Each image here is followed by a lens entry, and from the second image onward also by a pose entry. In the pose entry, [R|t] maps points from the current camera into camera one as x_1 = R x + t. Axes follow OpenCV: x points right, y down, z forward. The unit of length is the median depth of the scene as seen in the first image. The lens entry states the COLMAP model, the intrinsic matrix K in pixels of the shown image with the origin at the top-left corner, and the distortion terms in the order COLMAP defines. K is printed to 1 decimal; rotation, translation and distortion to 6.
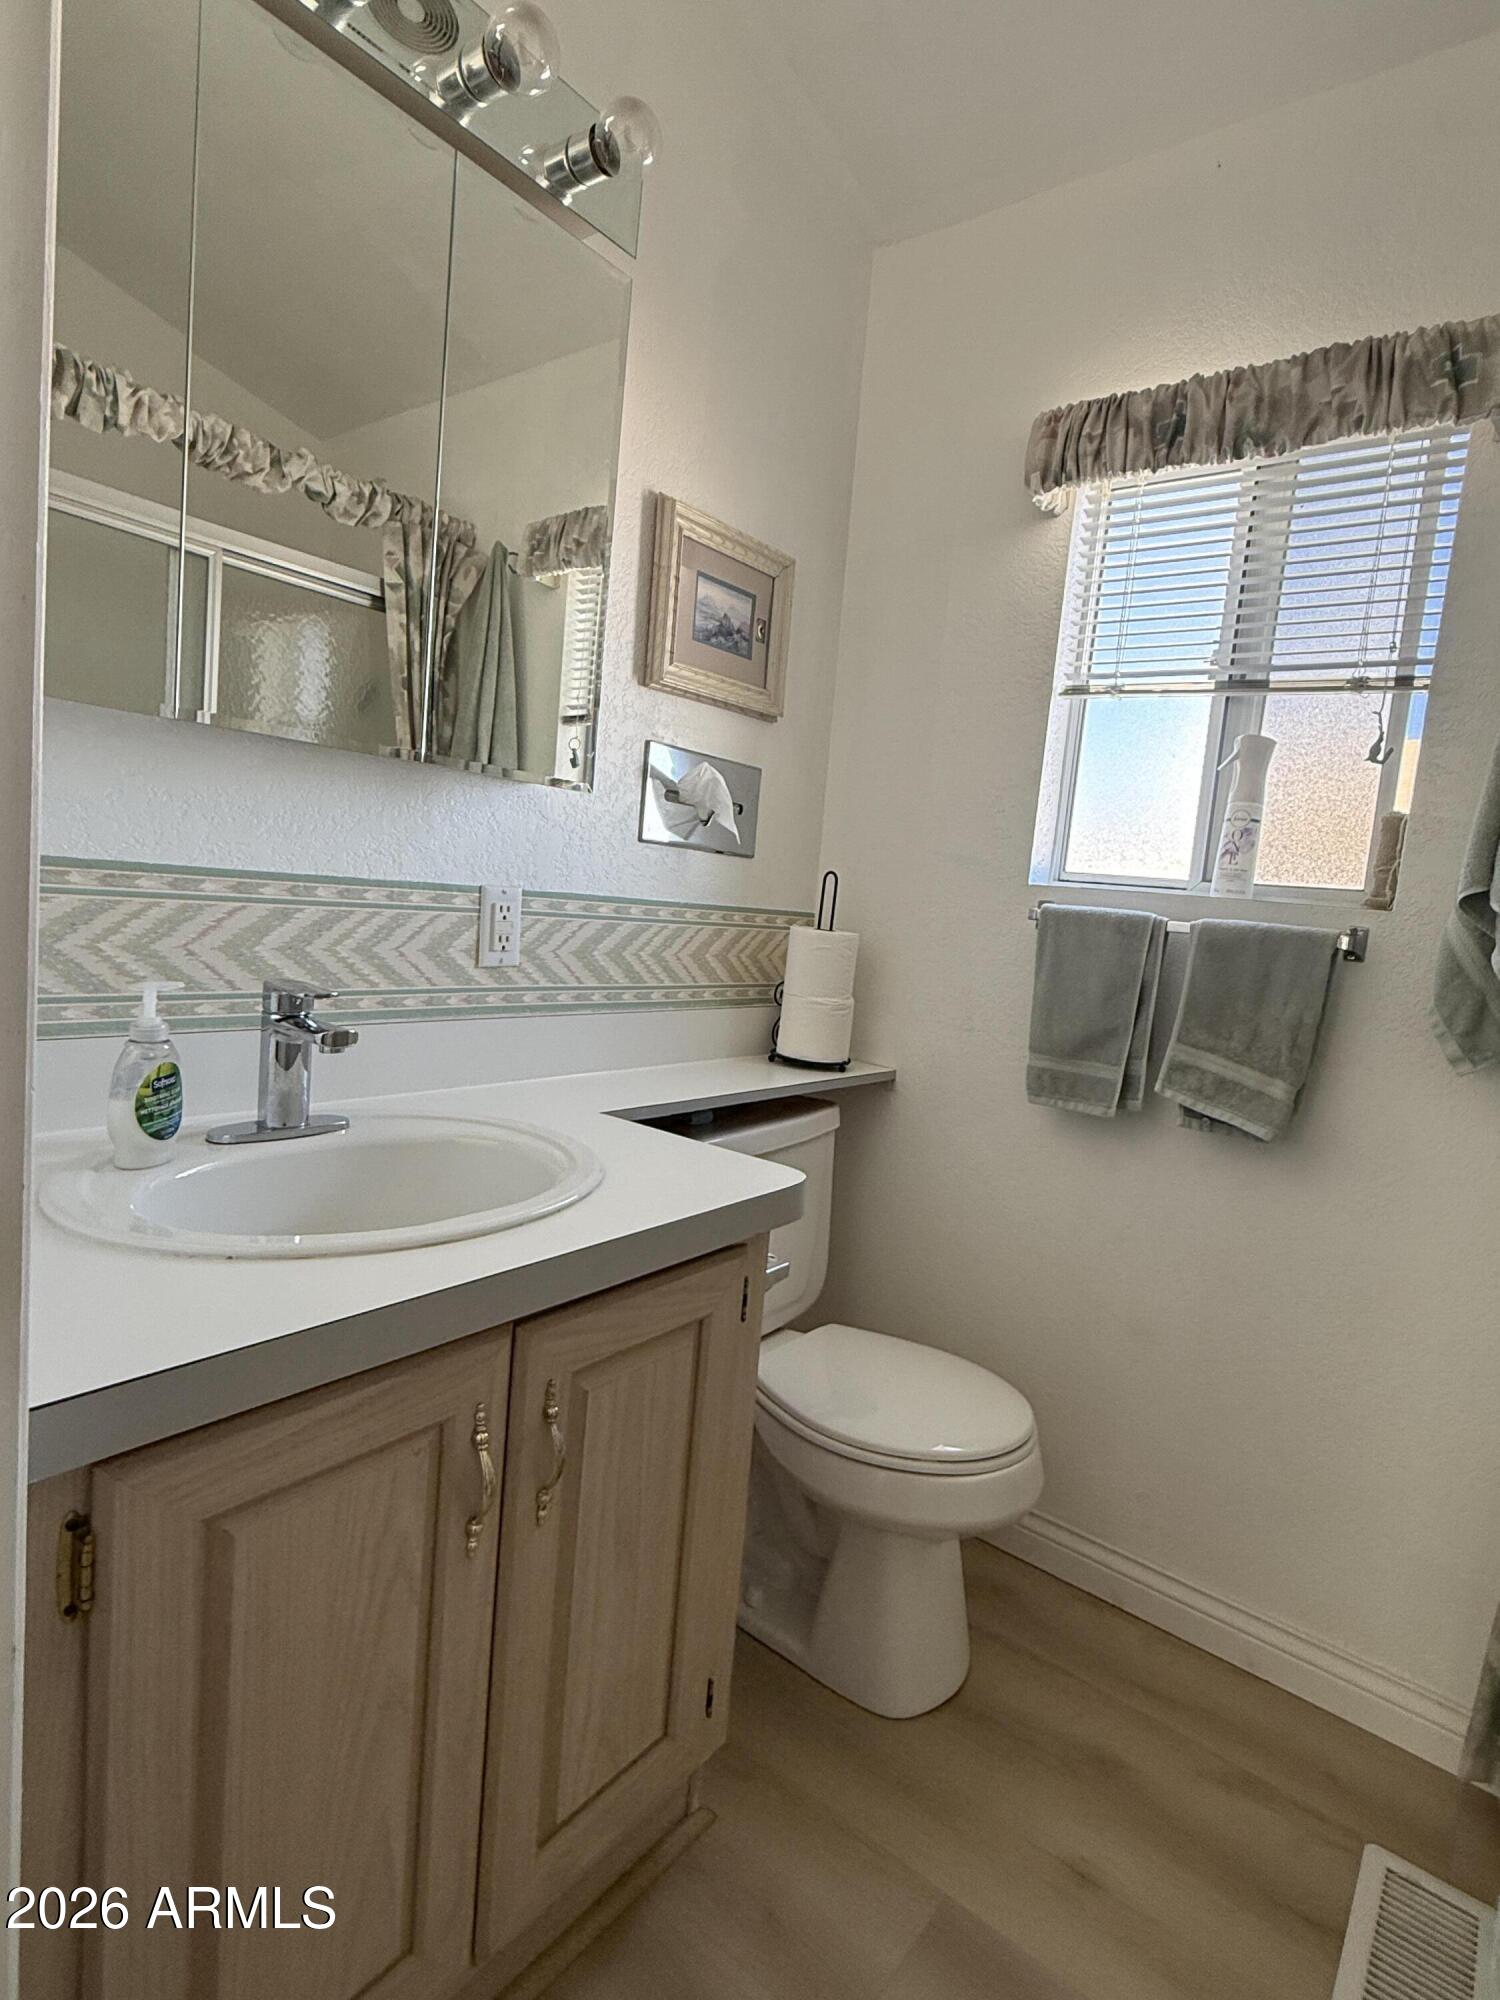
lens RADIAL K [[1047.3, 0, 749.8], [0, 1047.3, 1002.1], [0, 0, 1]] dist [-0.001468, 0.001379]
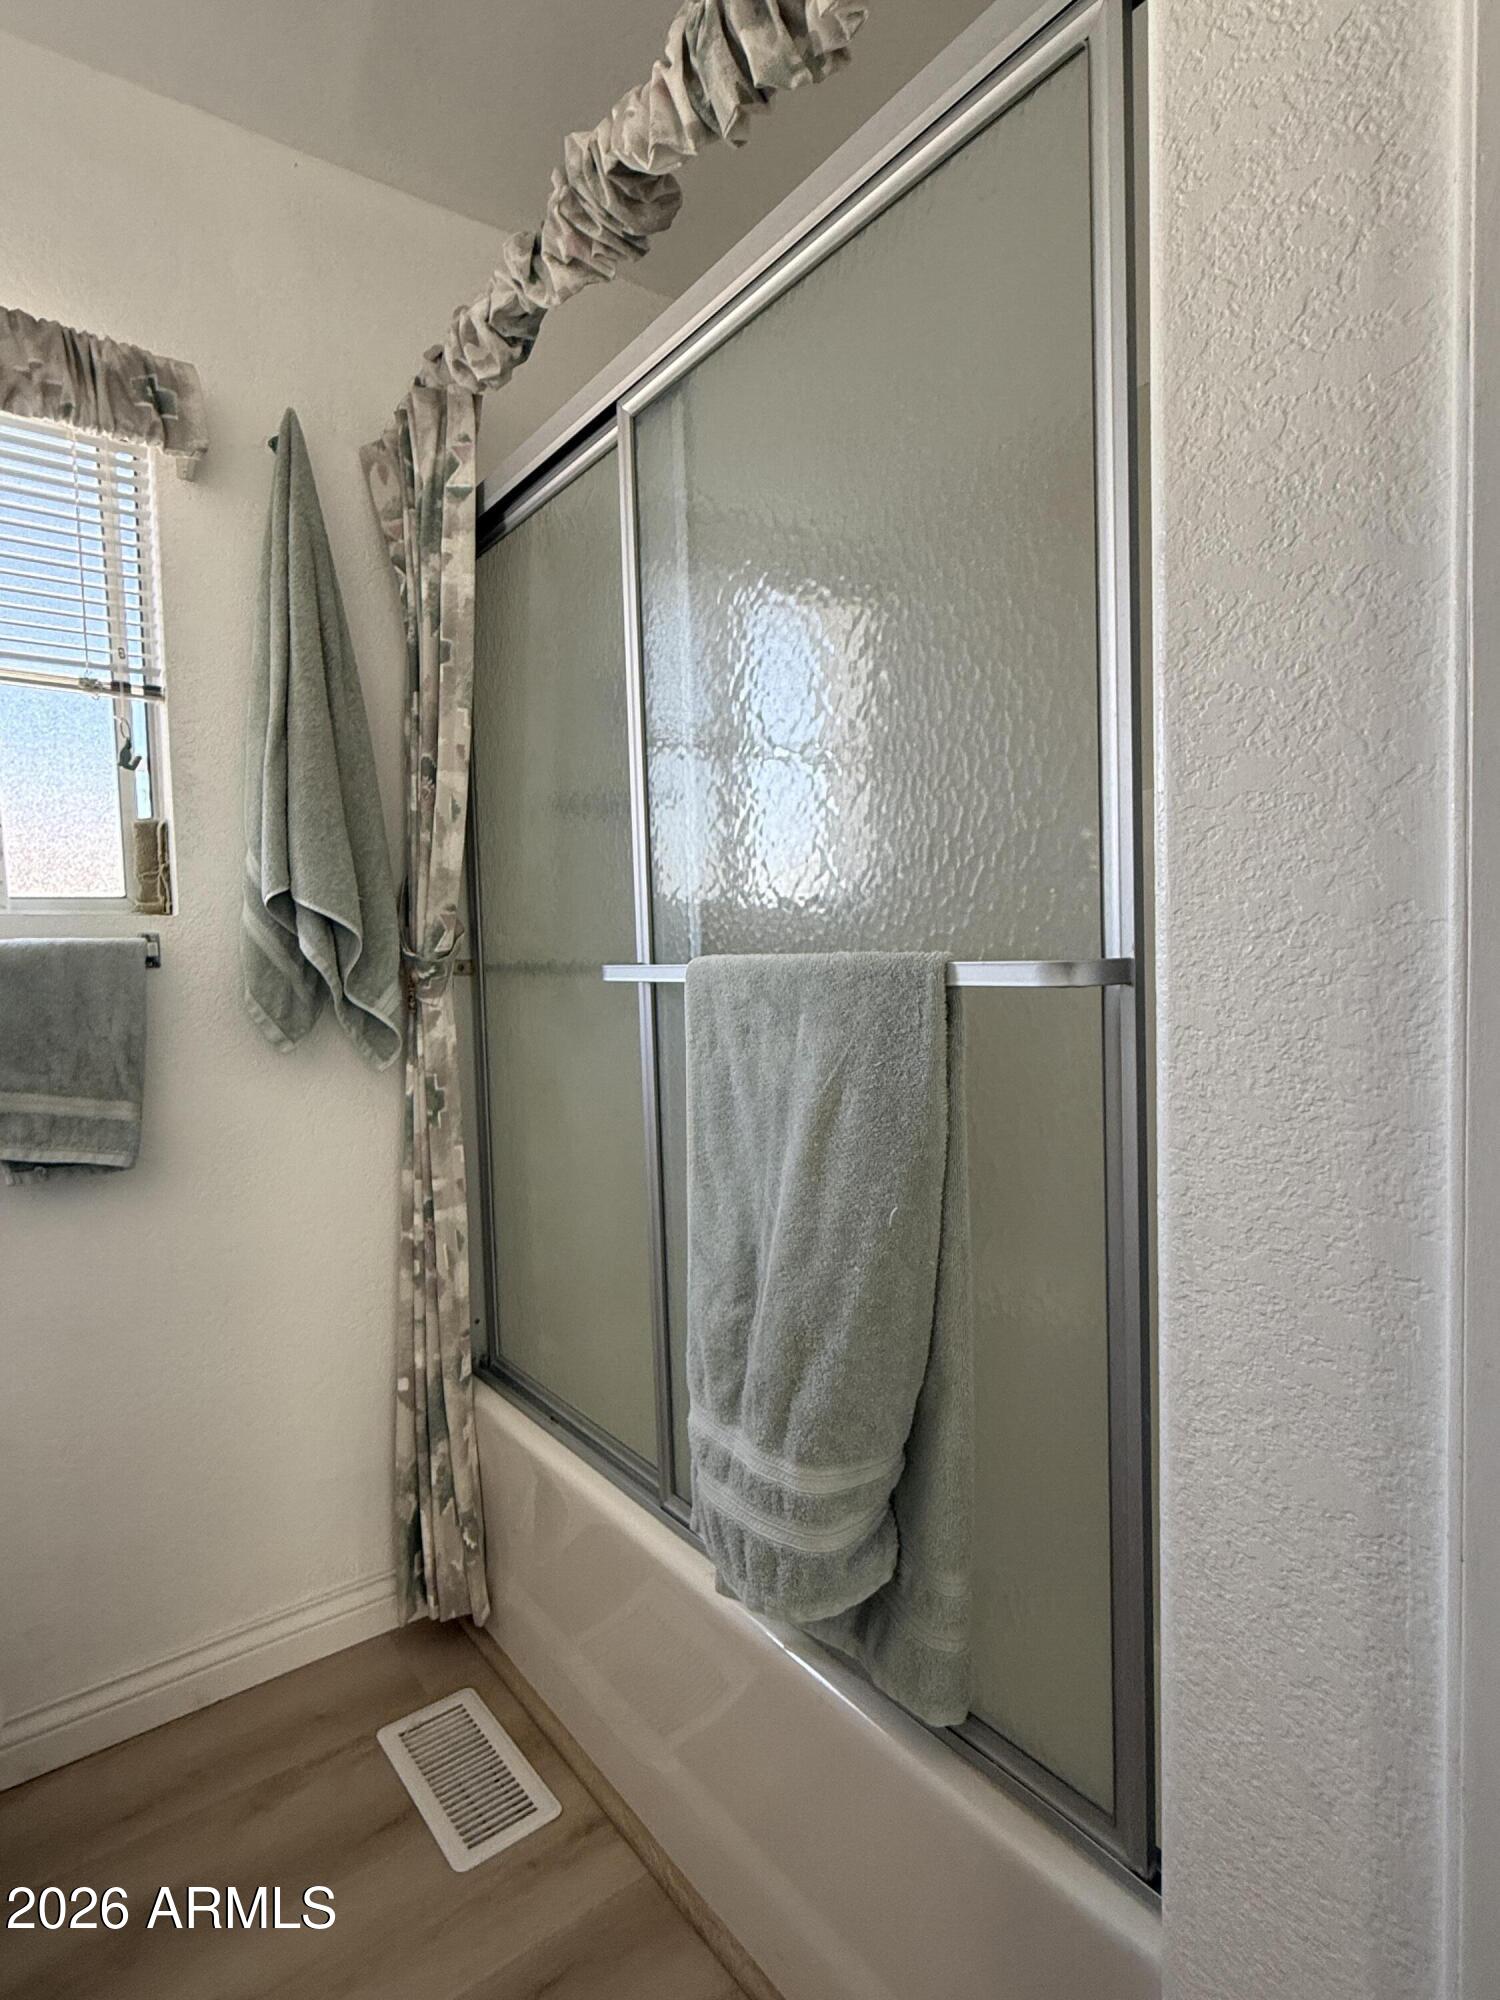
lens RADIAL K [[1047.3, 0, 750.0], [0, 1047.3, 997.0], [0, 0, 1]] dist [-0.001468, 0.001379]
pose [[0.244802, -0.150237, 0.957863, -0.233591], [0.152543, 0.981587, 0.114972, -0.038230], [-0.957498, 0.117970, 0.263212, 0.190799]]
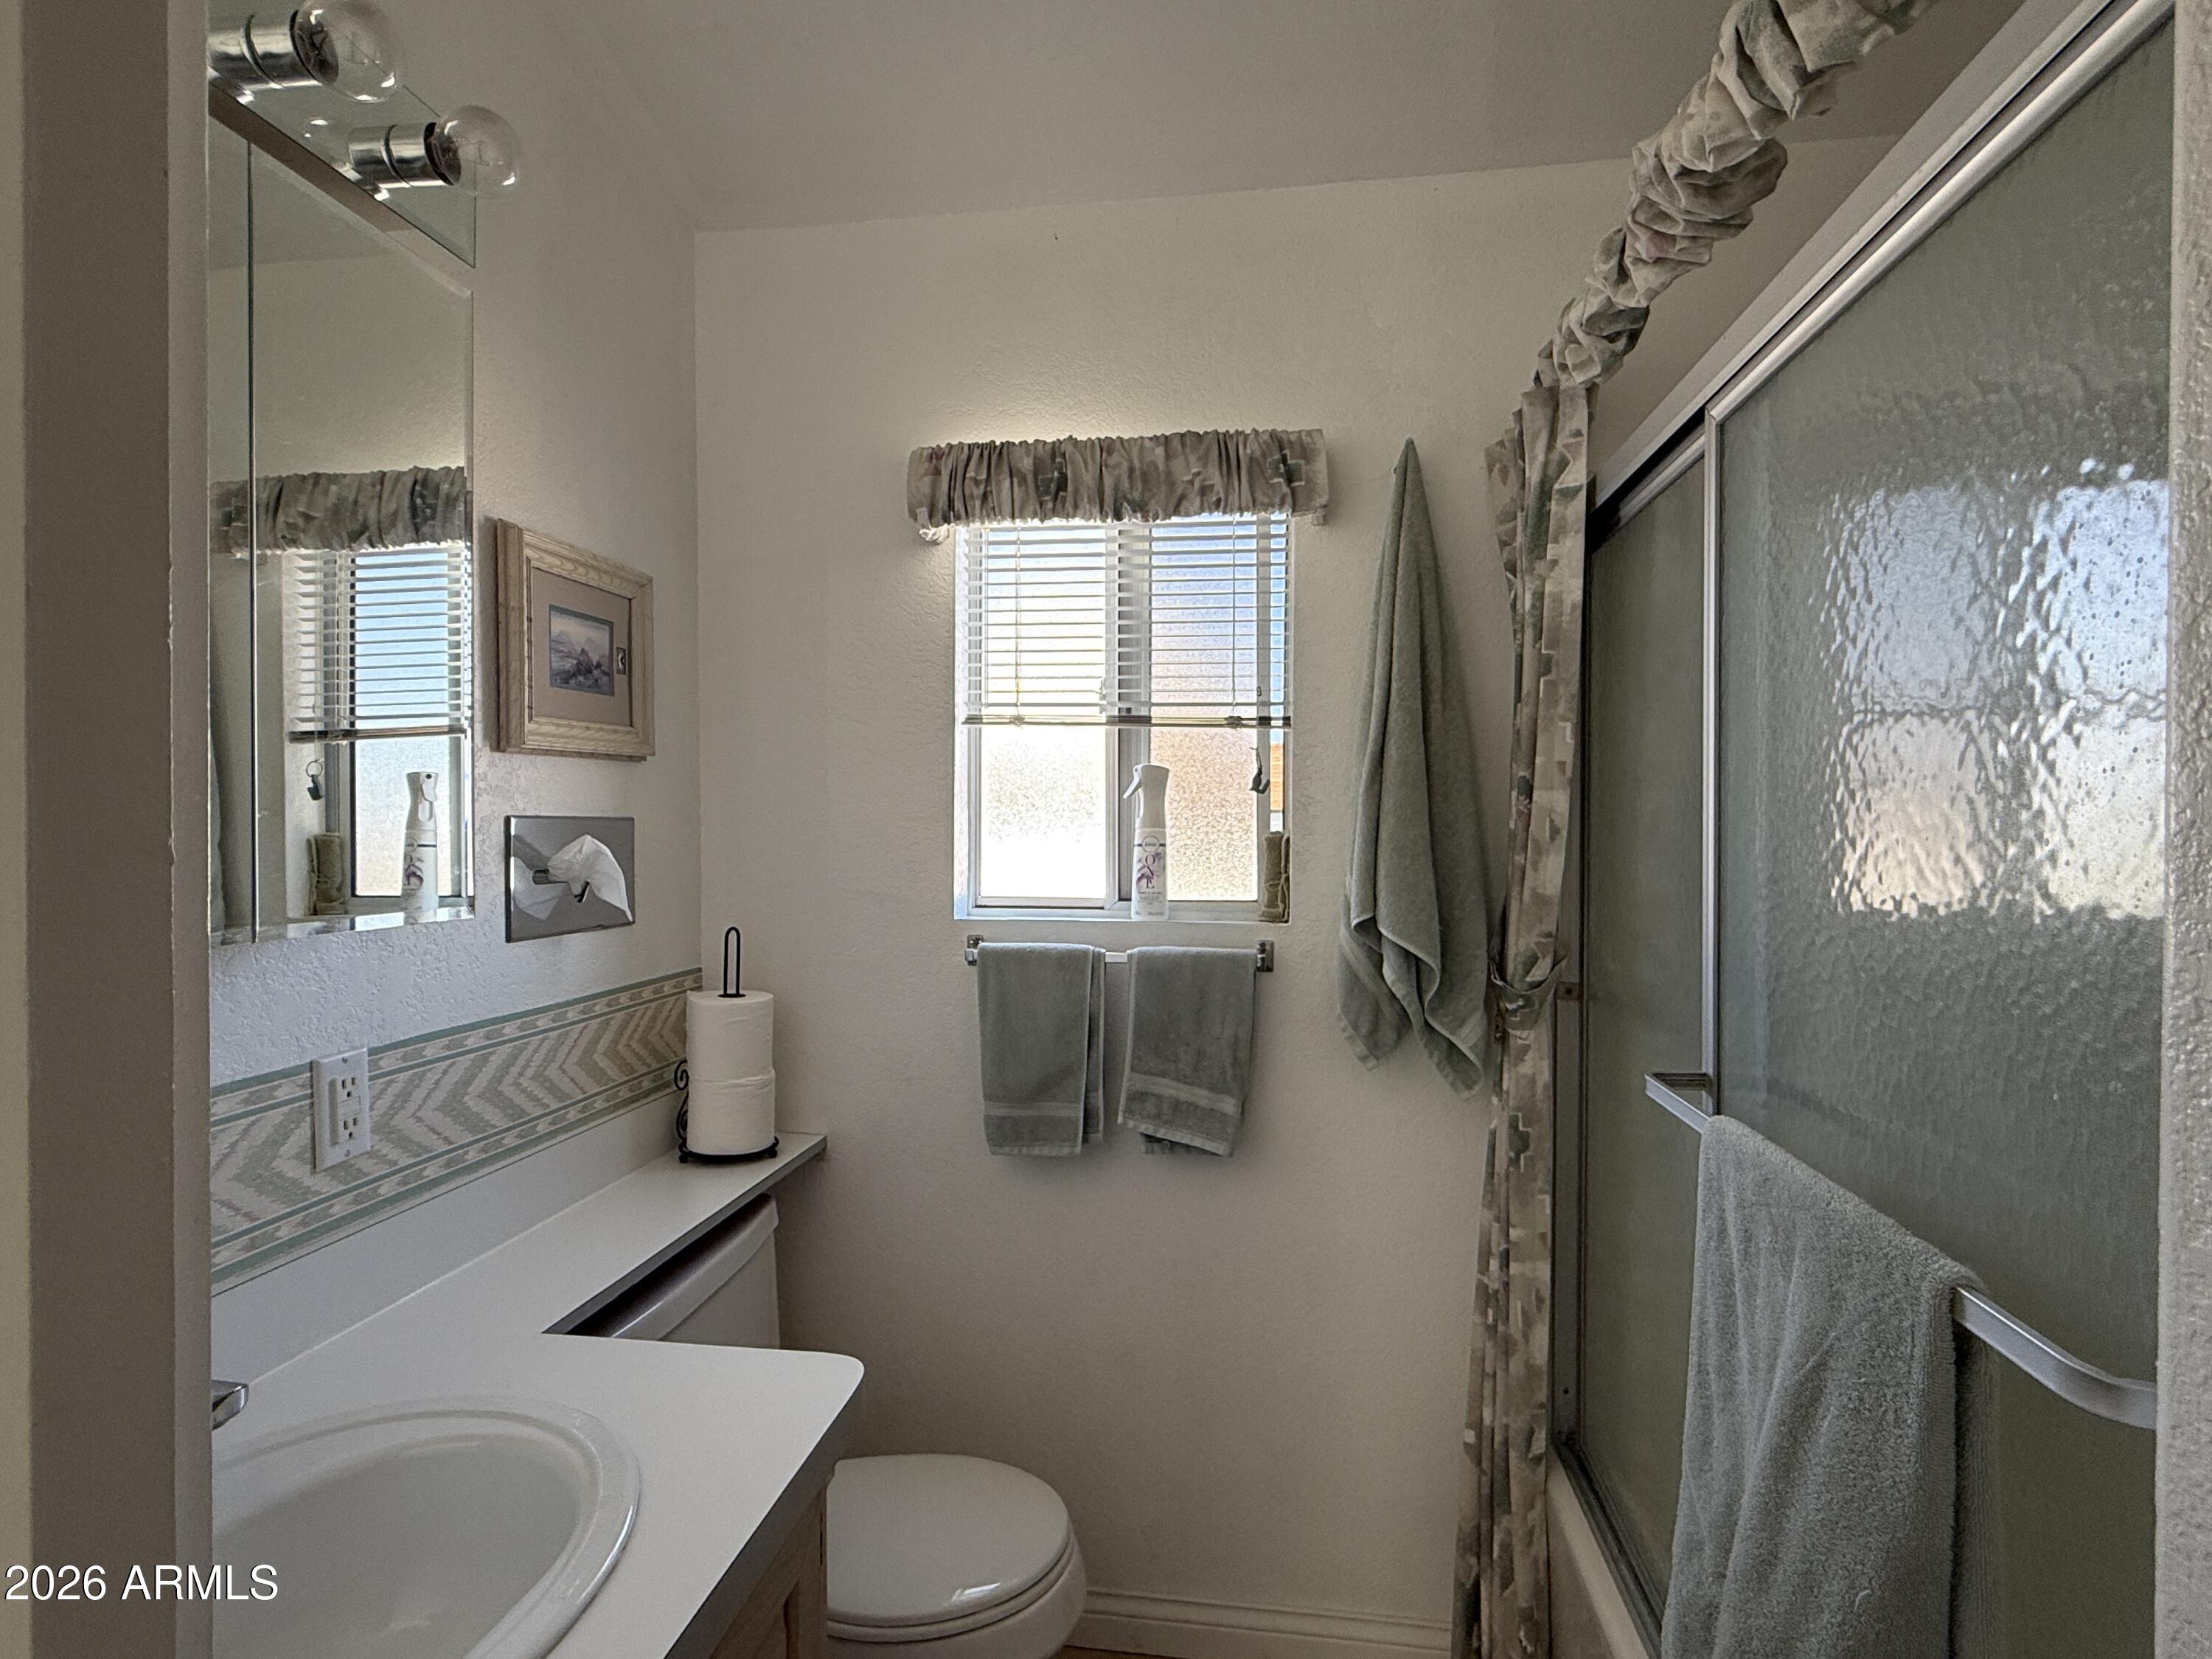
lens RADIAL K [[1158.3, 0, 1098.3], [0, 1158.3, 836.8], [0, 0, 1]] dist [-0.001468, 0.001379]
pose [[0.862768, -0.095754, 0.496450, -0.158393], [0.129150, 0.991066, -0.033294, -0.156860], [-0.488827, 0.092842, 0.867427, 0.019054]]
